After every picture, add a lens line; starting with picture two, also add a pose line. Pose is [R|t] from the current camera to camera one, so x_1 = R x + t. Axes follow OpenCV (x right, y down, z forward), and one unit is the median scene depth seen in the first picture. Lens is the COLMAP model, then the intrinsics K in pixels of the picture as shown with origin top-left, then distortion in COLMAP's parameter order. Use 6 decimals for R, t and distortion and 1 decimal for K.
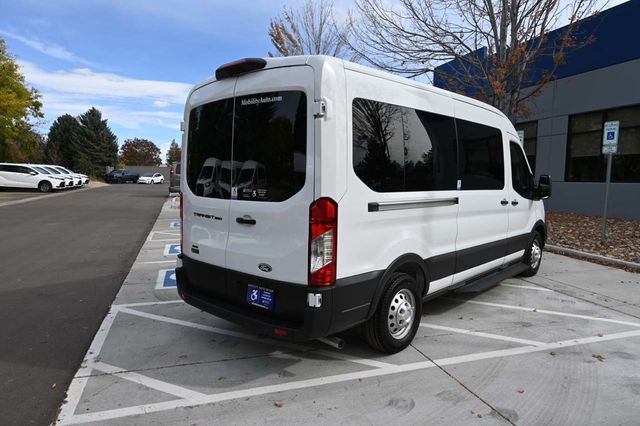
lens RADIAL K [[436.4, 0, 320.0], [0, 436.4, 210.9], [0, 0, 1]] dist [-0.000073, -0.001596]
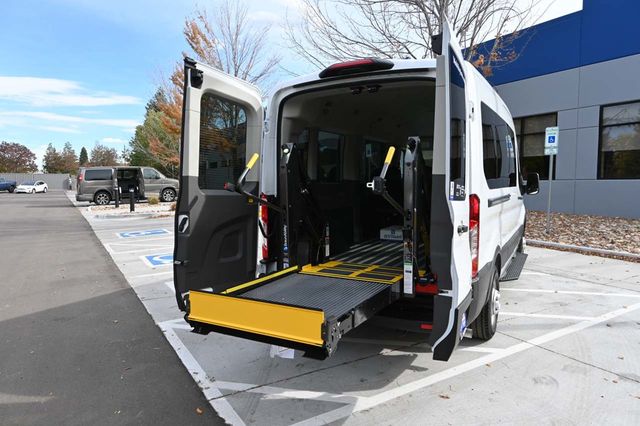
lens RADIAL K [[433.4, 0, 319.5], [0, 433.4, 216.2], [0, 0, 1]] dist [0.000151, 0.000166]
pose [[0.972140, -0.037980, 0.231302, -0.146245], [0.037084, 0.999278, 0.008222, -0.000524], [-0.231448, 0.000585, 0.972847, 0.016783]]
